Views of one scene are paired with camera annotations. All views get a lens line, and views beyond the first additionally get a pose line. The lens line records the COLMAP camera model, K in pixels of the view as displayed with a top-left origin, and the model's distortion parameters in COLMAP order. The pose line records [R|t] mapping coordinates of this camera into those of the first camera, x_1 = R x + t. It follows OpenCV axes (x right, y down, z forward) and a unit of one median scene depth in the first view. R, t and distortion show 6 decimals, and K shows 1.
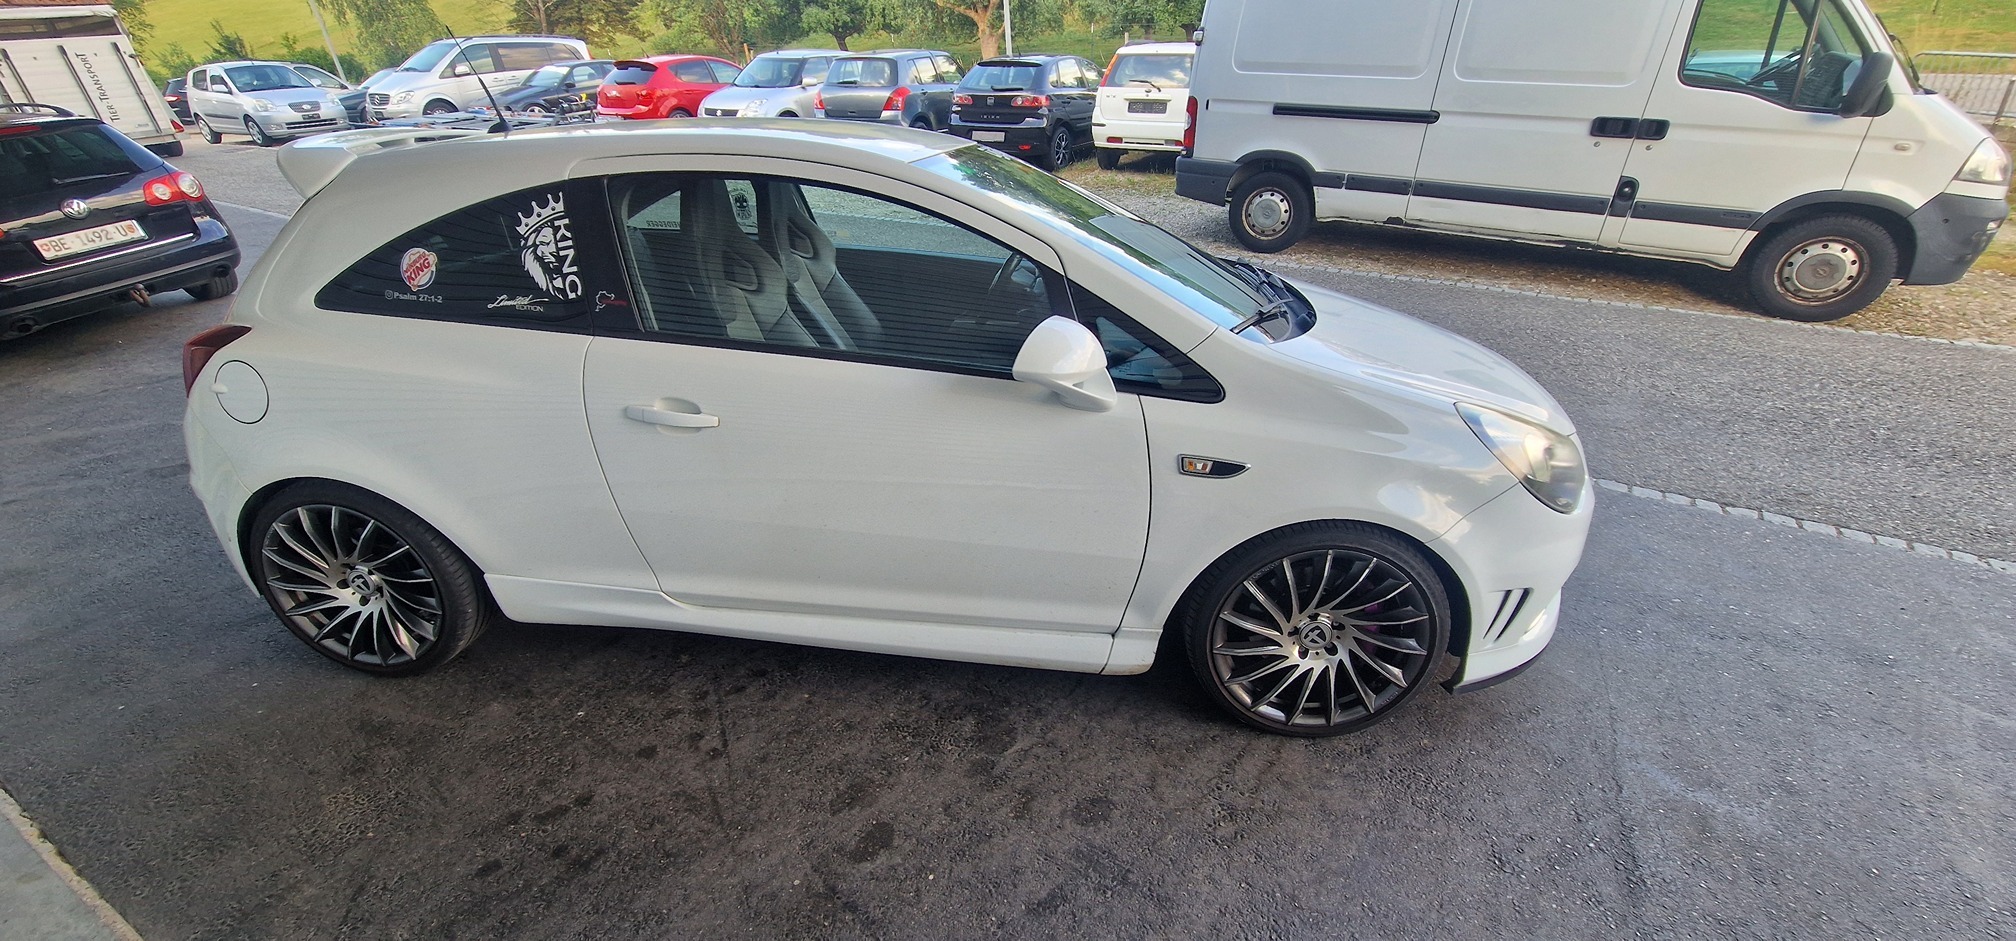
lens RADIAL K [[795.0, 0, 1010.2], [0, 795.0, 494.6], [0, 0, 1]] dist [-0.000539, -0.000244]
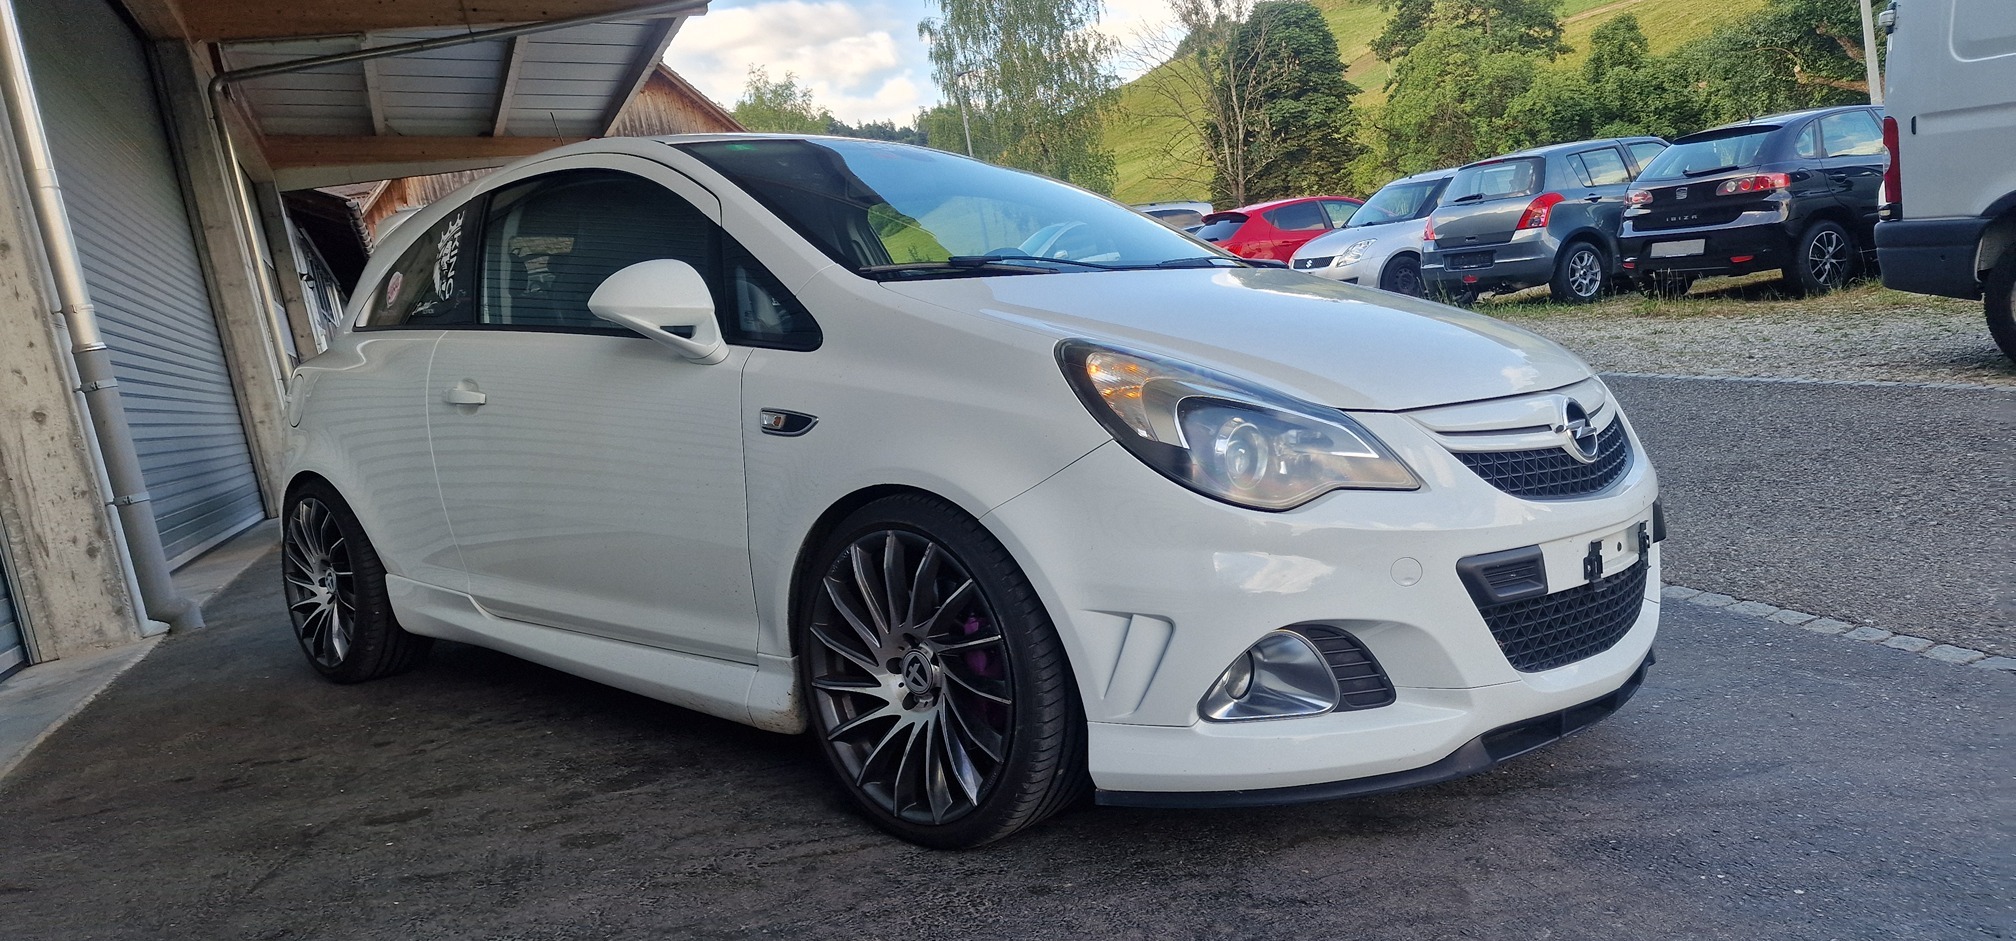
lens RADIAL K [[1284.3, 0, 1008.0], [0, 1284.3, 470.5], [0, 0, 1]] dist [0.059733, -0.051539]
pose [[0.816142, 0.007712, -0.577800, 0.971032], [-0.177986, 0.954652, -0.238664, 0.231669], [0.549757, 0.297625, 0.780504, 0.094635]]
